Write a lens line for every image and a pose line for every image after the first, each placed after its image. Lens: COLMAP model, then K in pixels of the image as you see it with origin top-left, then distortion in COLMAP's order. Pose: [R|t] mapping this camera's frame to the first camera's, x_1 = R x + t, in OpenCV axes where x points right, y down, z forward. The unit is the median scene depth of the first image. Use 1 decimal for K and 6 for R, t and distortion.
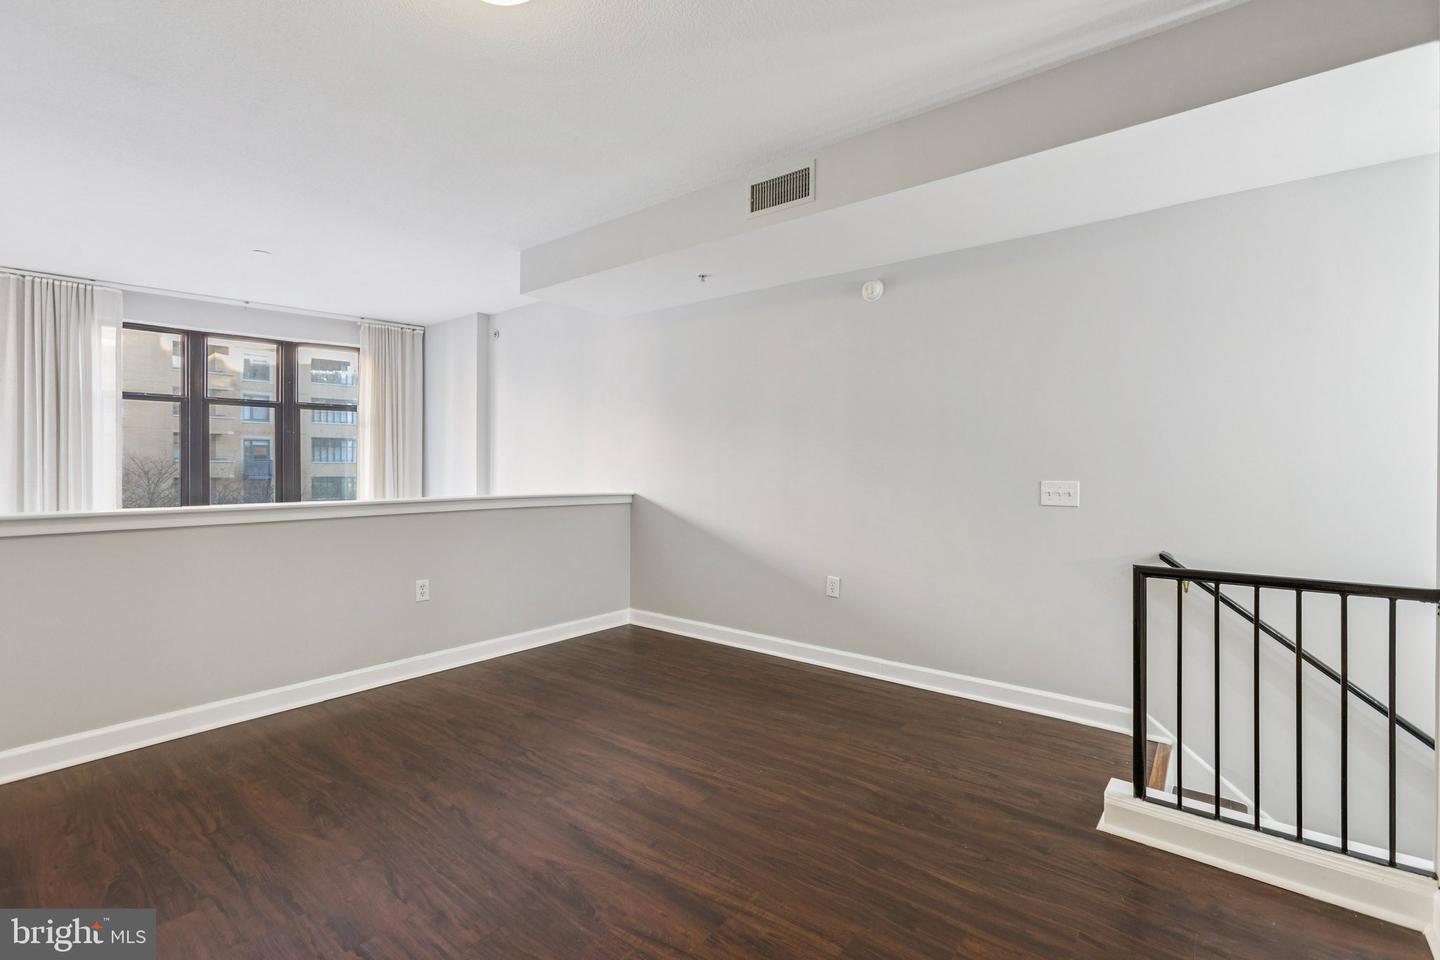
lens RADIAL K [[651.6, 0, 719.3], [0, 651.6, 470.0], [0, 0, 1]] dist [0.001392, 0.006506]
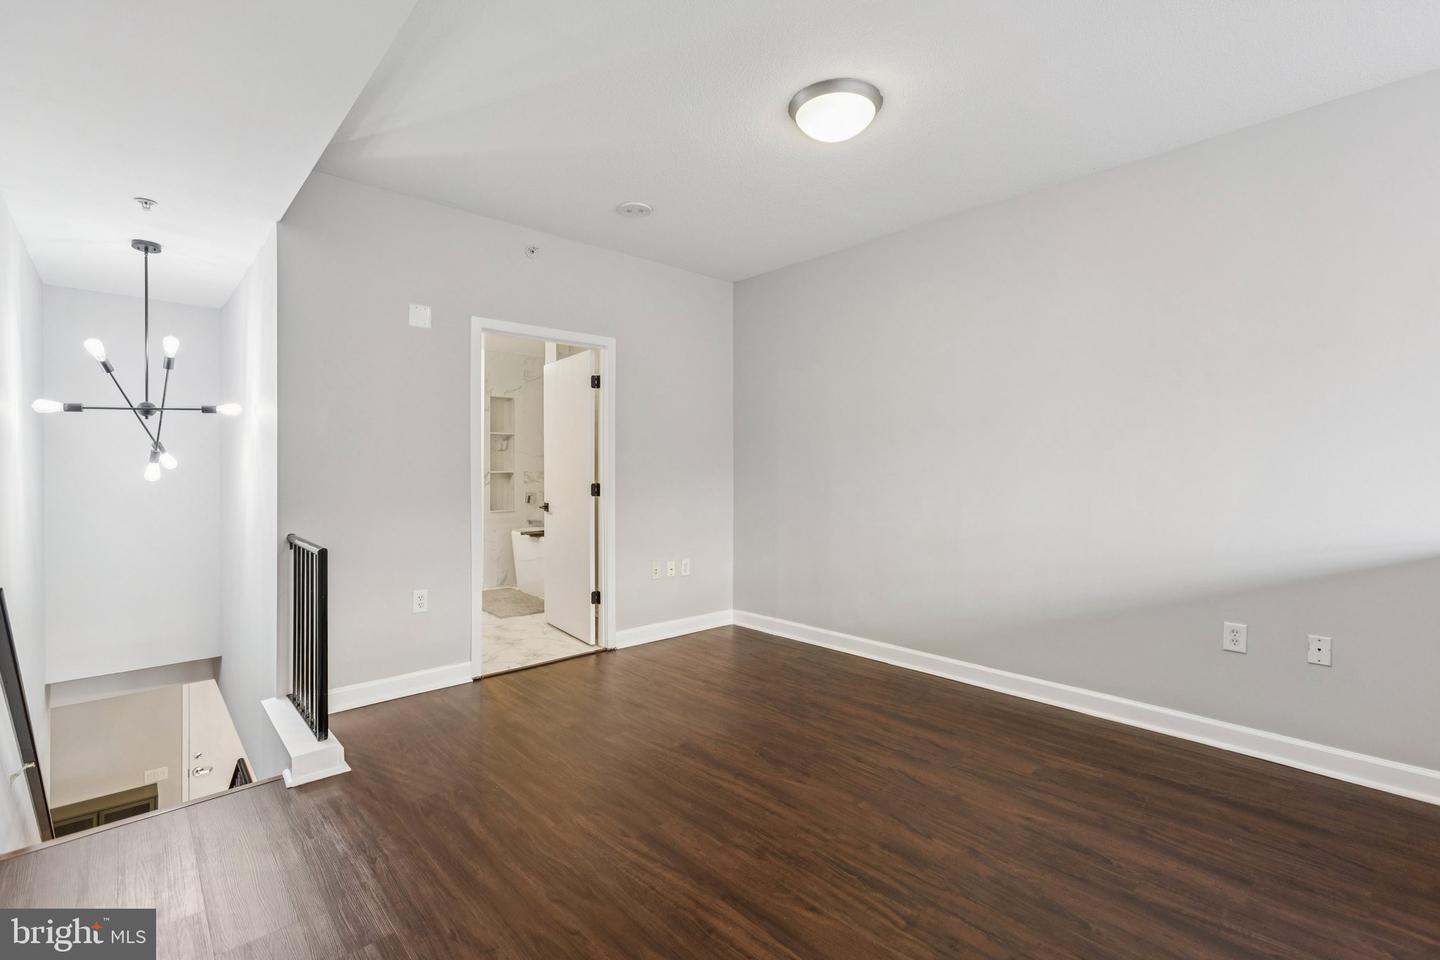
lens RADIAL K [[651.6, 0, 718.8], [0, 651.6, 474.8], [0, 0, 1]] dist [0.001392, 0.006506]
pose [[-0.988372, -0.008062, 0.151844, -0.257214], [-0.005545, 0.999840, 0.016995, -0.013253], [-0.151956, 0.015956, -0.988258, 2.010008]]
